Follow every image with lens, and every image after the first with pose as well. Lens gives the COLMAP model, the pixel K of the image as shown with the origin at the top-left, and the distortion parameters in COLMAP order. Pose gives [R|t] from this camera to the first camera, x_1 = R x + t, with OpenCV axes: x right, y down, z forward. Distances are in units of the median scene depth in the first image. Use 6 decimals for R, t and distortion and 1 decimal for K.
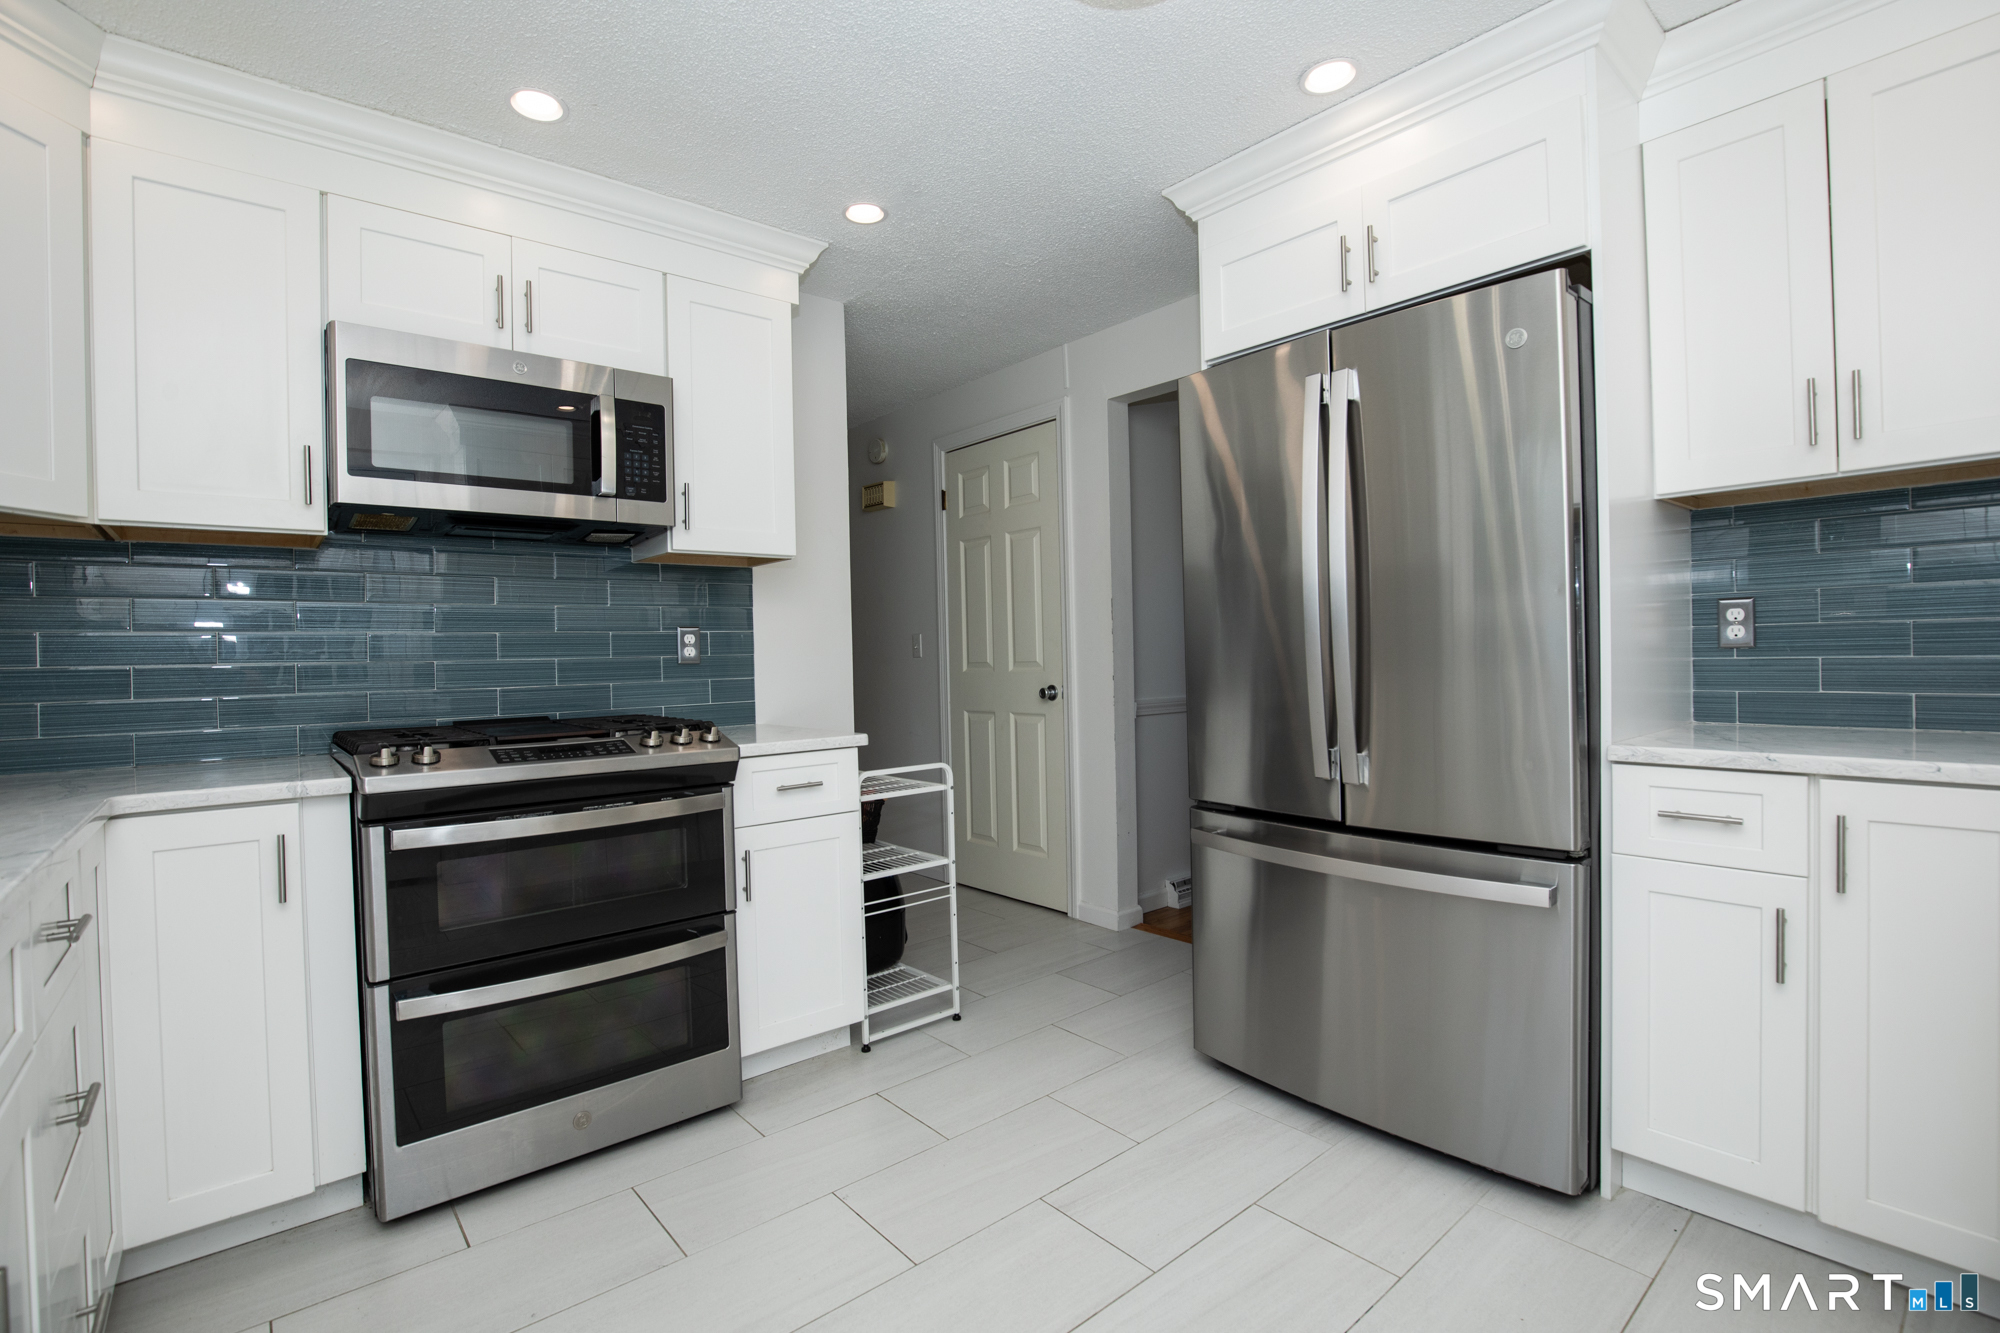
lens RADIAL K [[927.4, 0, 1008.6], [0, 927.4, 659.5], [0, 0, 1]] dist [-0.036657, 0.007506]
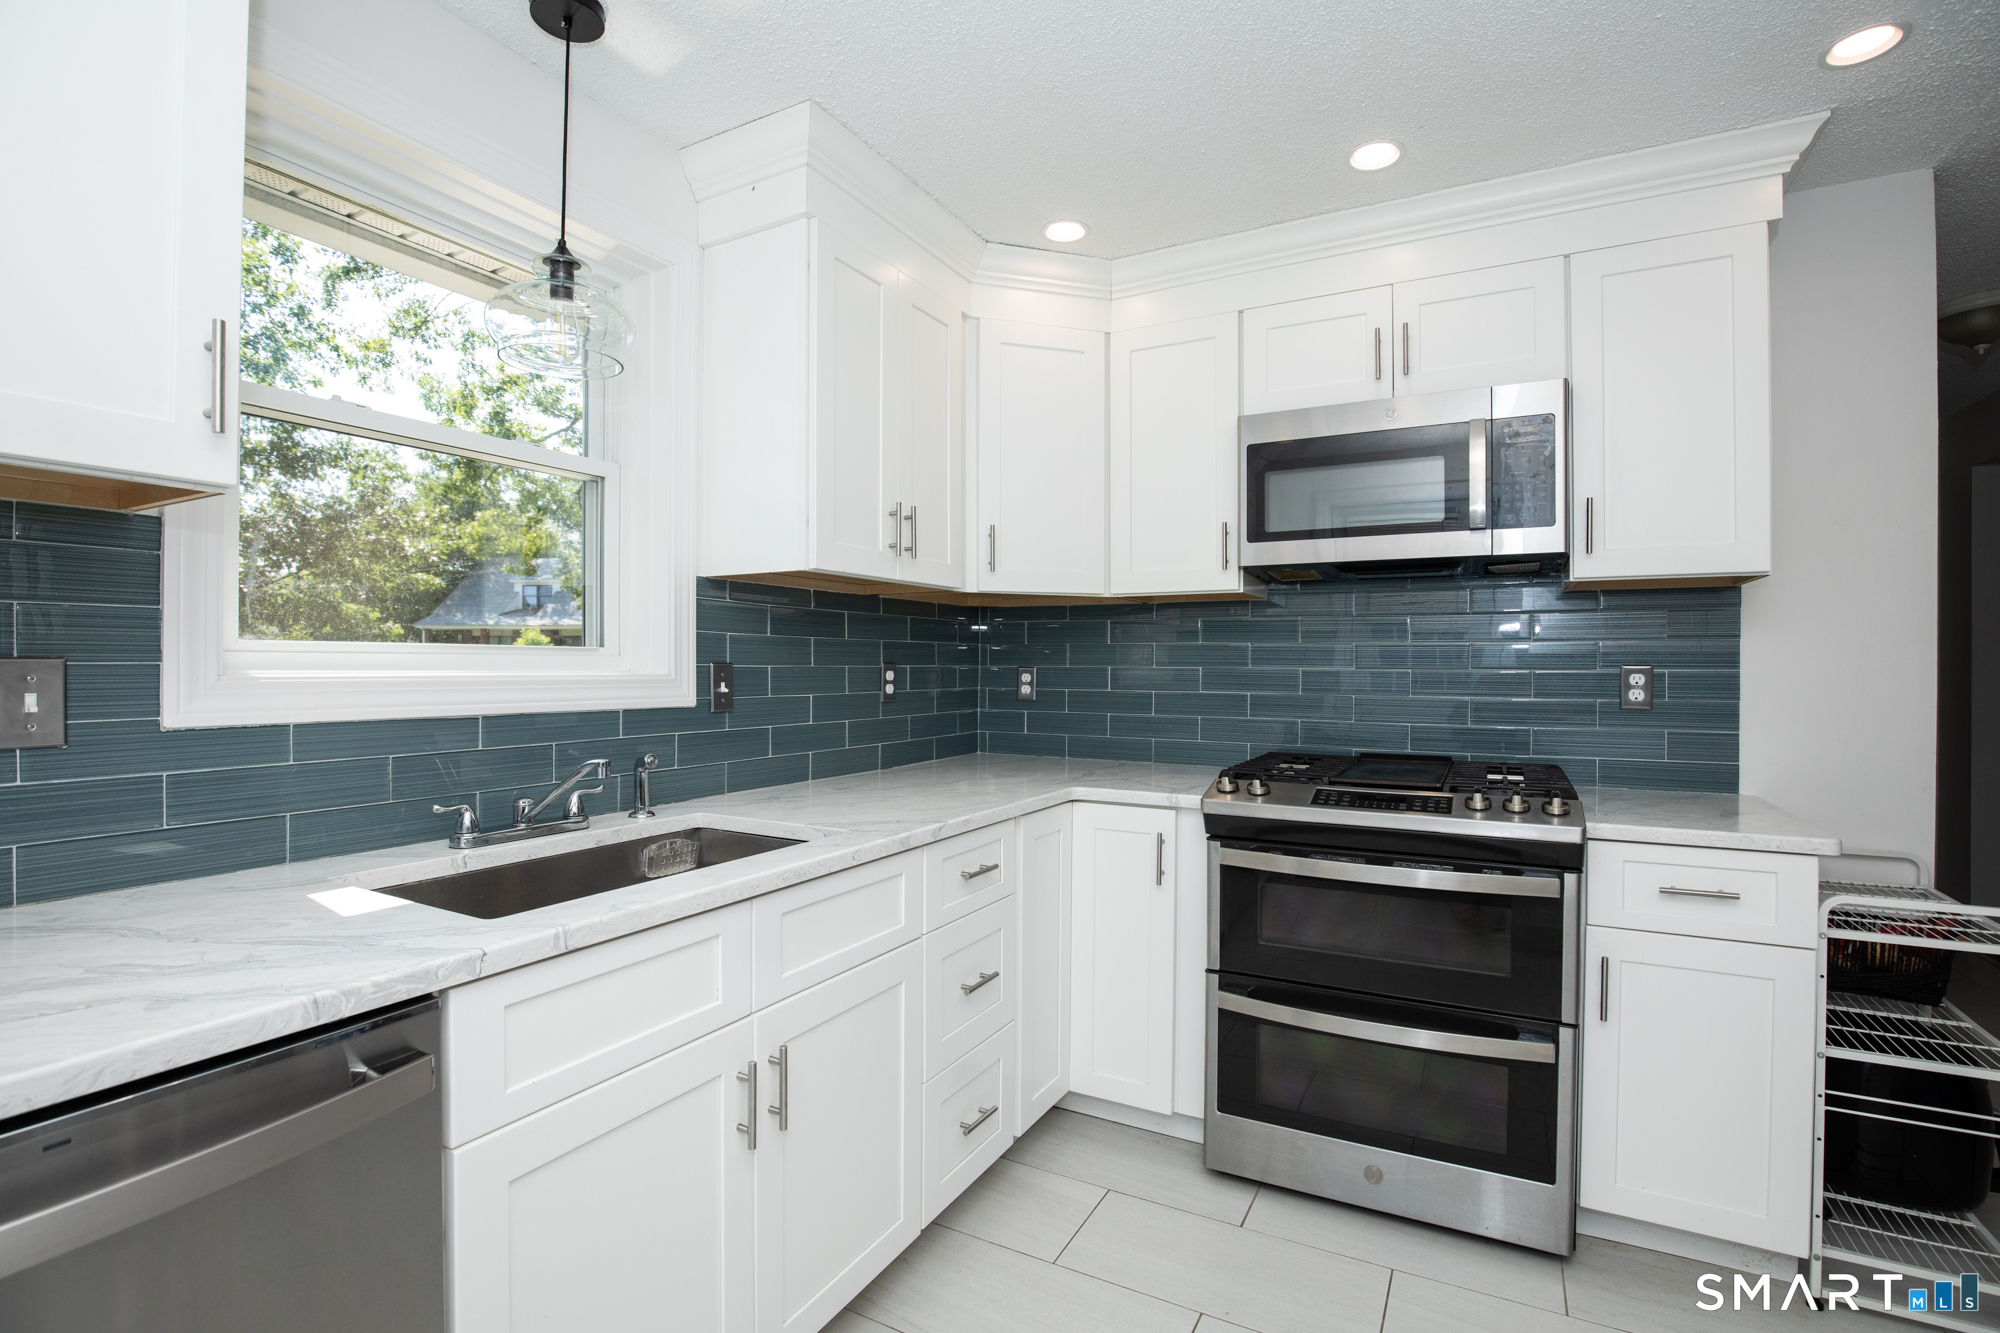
lens RADIAL K [[927.4, 0, 1008.6], [0, 927.4, 659.5], [0, 0, 1]] dist [-0.036657, 0.007506]
pose [[0.356204, 0.022321, -0.934142, 0.281037], [-0.015927, 0.999714, 0.017815, -0.060183], [0.934273, 0.008532, 0.356457, 0.251830]]
